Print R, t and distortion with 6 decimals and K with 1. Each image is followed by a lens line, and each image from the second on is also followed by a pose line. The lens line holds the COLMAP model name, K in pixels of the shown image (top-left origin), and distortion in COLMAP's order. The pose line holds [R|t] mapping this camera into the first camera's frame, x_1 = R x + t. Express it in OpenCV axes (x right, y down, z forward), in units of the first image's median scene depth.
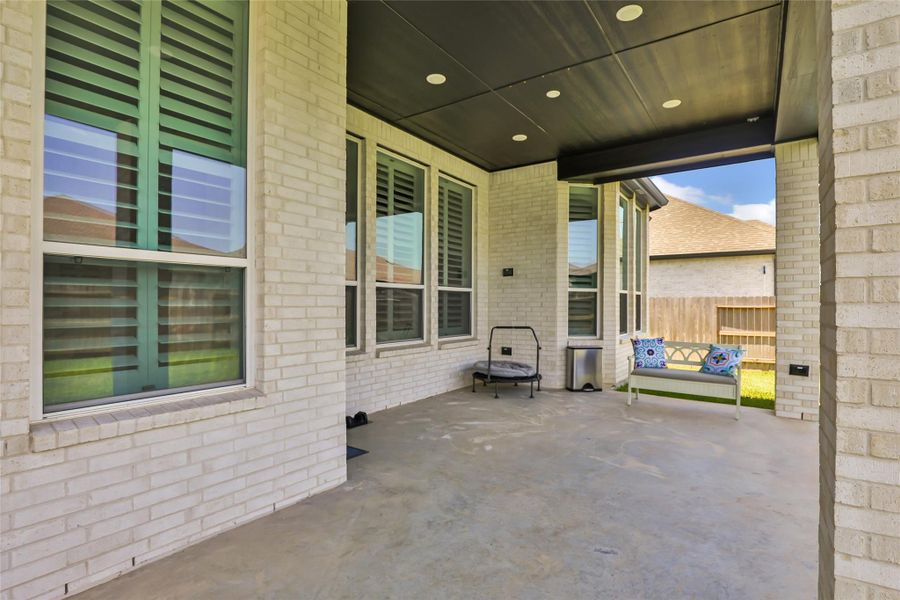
lens RADIAL K [[441.2, 0, 443.2], [0, 441.2, 301.2], [0, 0, 1]] dist [-0.028730, -0.000438]
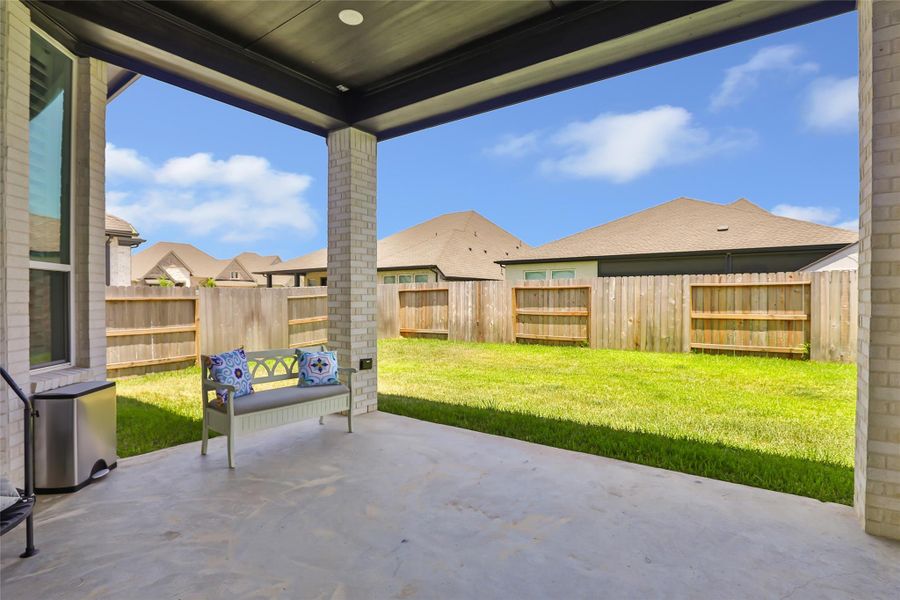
lens RADIAL K [[441.2, 0, 443.2], [0, 441.2, 301.2], [0, 0, 1]] dist [-0.028730, -0.000438]
pose [[-0.006369, -0.009465, 0.999935, -0.168108], [-0.014893, 0.999845, 0.009369, 0.001512], [-0.999869, -0.014832, -0.006509, 0.721045]]
